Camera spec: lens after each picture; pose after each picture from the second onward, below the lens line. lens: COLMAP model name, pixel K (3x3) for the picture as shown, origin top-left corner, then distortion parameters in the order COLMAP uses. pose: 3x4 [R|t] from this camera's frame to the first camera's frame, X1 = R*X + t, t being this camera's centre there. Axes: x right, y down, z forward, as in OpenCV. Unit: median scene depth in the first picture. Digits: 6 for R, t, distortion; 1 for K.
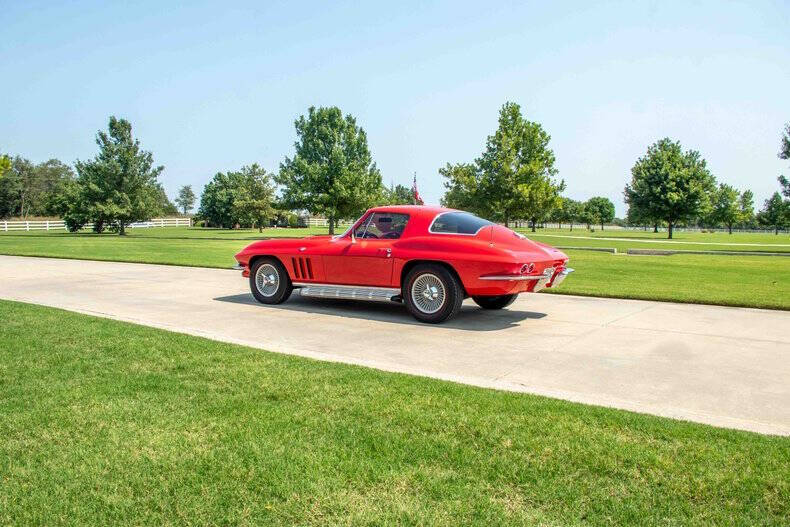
lens RADIAL K [[644.8, 0, 393.7], [0, 644.8, 276.4], [0, 0, 1]] dist [-0.149678, 0.128396]
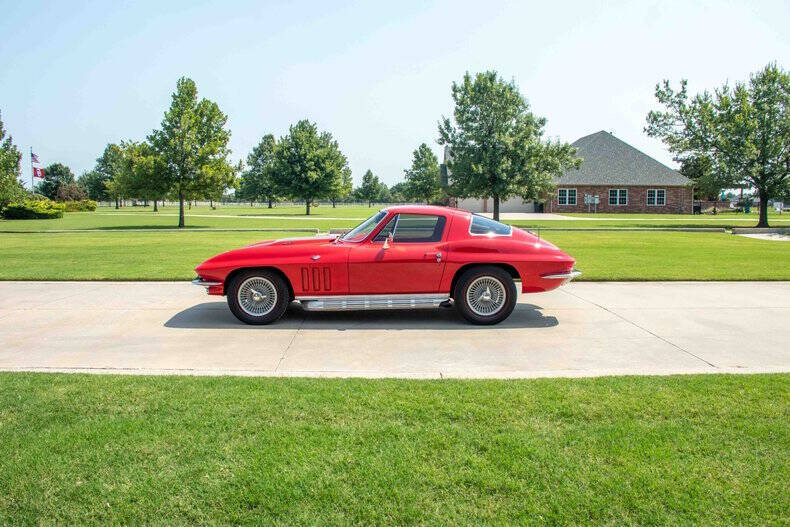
lens RADIAL K [[644.8, 0, 393.7], [0, 644.8, 276.4], [0, 0, 1]] dist [-0.149678, 0.128396]
pose [[0.811928, -0.077020, 0.578655, -0.129937], [0.055151, 0.996945, 0.055312, -0.013672], [-0.581147, -0.012996, 0.813695, 0.054140]]
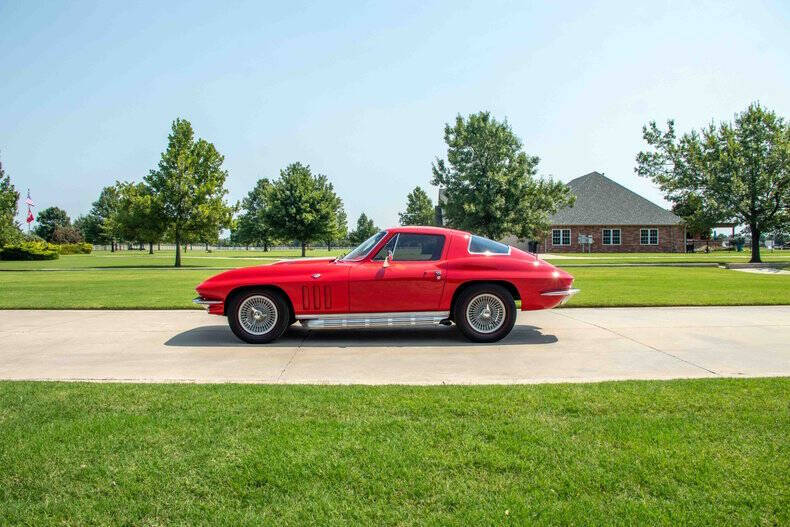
lens RADIAL K [[644.8, 0, 393.7], [0, 644.8, 276.4], [0, 0, 1]] dist [-0.149678, 0.128396]
pose [[0.806792, -0.042054, 0.589337, -0.132445], [0.061117, 0.998053, -0.012449, -0.005619], [-0.587666, 0.046062, 0.807791, 0.054262]]
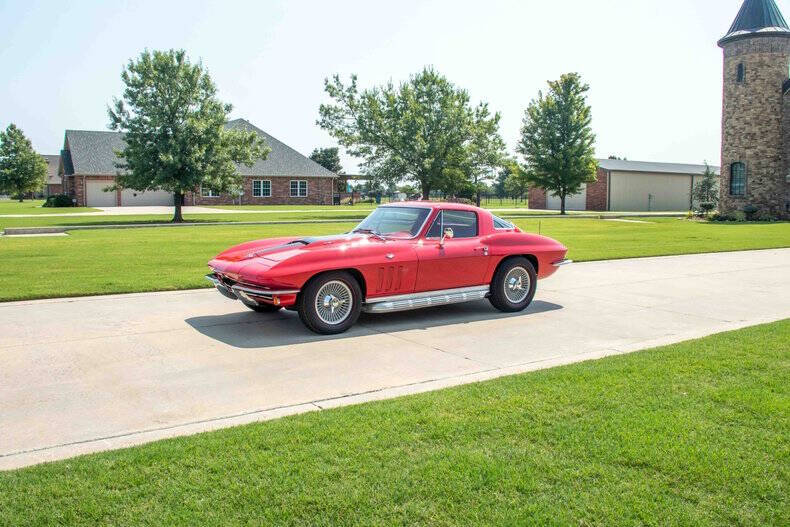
lens RADIAL K [[701.9, 0, 395.0], [0, 701.9, 263.5], [0, 0, 1]] dist [-0.176301, 0.143698]
pose [[0.346467, -0.098279, 0.932900, -0.226943], [0.070614, 0.994407, 0.078533, -0.023812], [-0.935401, 0.038667, 0.351469, 0.157021]]
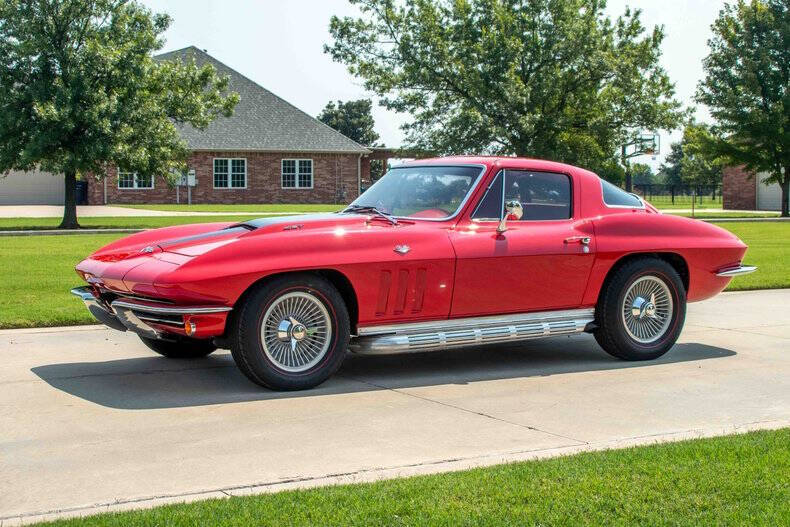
lens RADIAL K [[1292.9, 0, 408.4], [0, 1292.9, 263.1], [0, 0, 1]] dist [-0.090332, -0.023020]
pose [[0.398249, -0.060316, 0.915292, -0.224339], [0.074484, 0.996667, 0.033270, -0.014466], [-0.914248, 0.054925, 0.401414, 0.146712]]
